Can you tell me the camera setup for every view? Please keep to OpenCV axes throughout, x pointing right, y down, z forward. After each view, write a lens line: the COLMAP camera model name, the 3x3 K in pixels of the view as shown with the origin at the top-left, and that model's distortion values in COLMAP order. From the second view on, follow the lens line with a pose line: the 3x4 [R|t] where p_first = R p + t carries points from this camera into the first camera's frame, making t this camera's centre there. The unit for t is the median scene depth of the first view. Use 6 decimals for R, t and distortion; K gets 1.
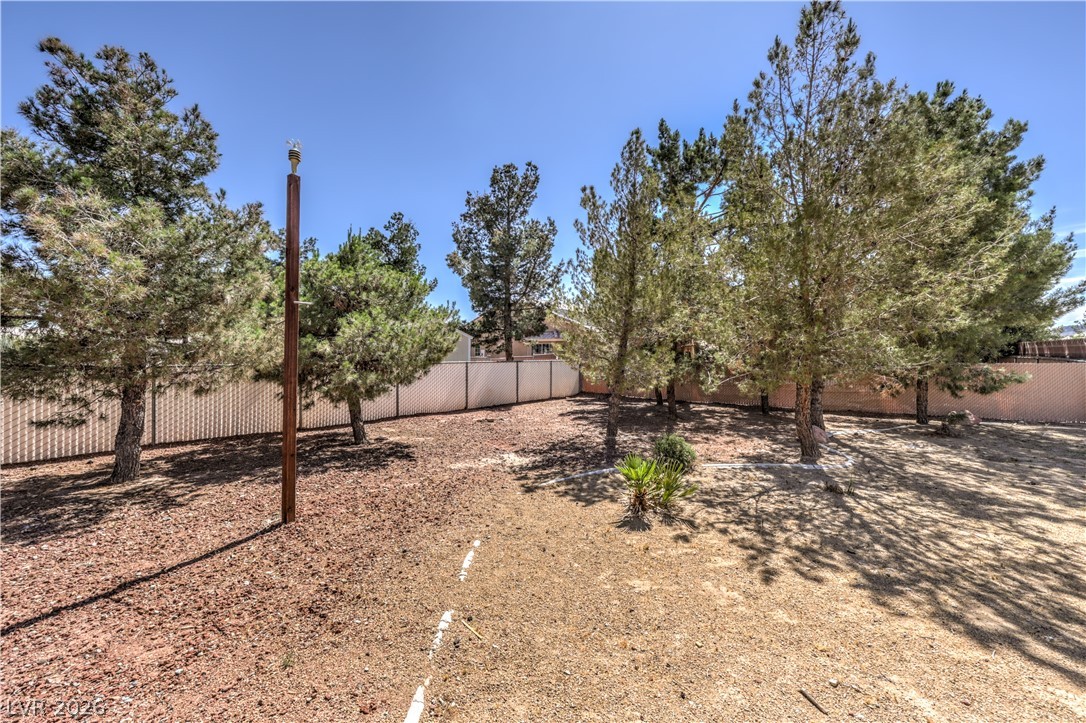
lens RADIAL K [[438.2, 0, 539.0], [0, 438.2, 355.6], [0, 0, 1]] dist [-0.000311, -0.000480]
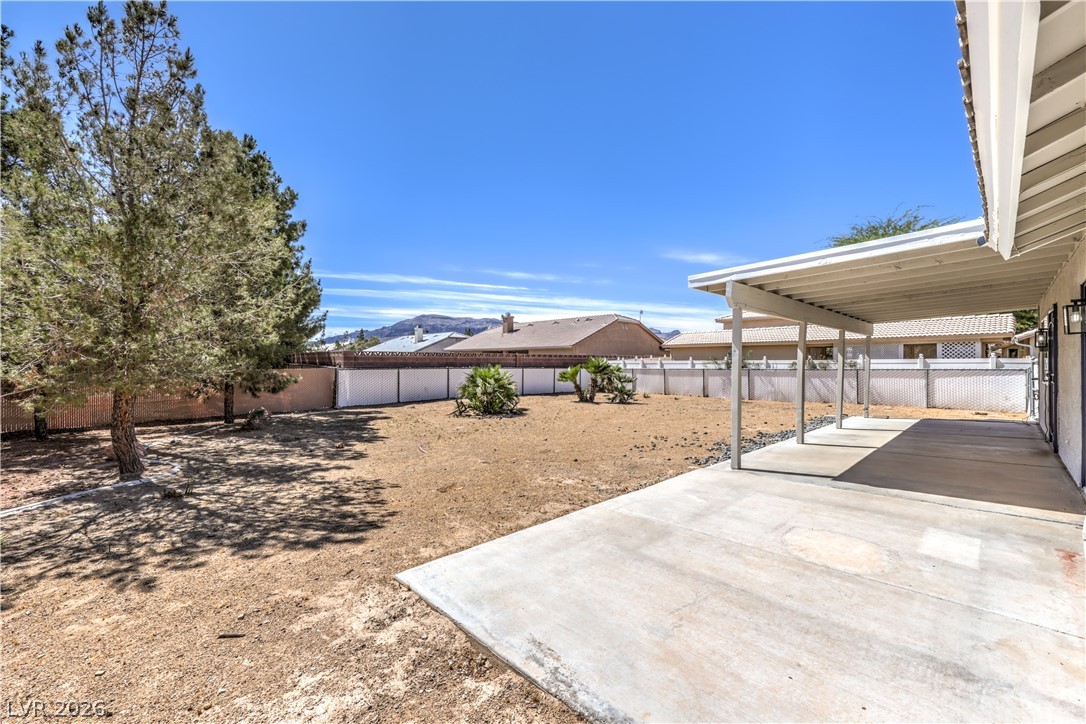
lens RADIAL K [[435.8, 0, 544.5], [0, 435.8, 361.1], [0, 0, 1]] dist [0.000345, 0.000070]
pose [[0.194476, 0.003161, 0.980902, -0.162568], [0.000190, 0.999995, -0.003260, -0.004874], [-0.980907, 0.000820, 0.194475, -0.053470]]
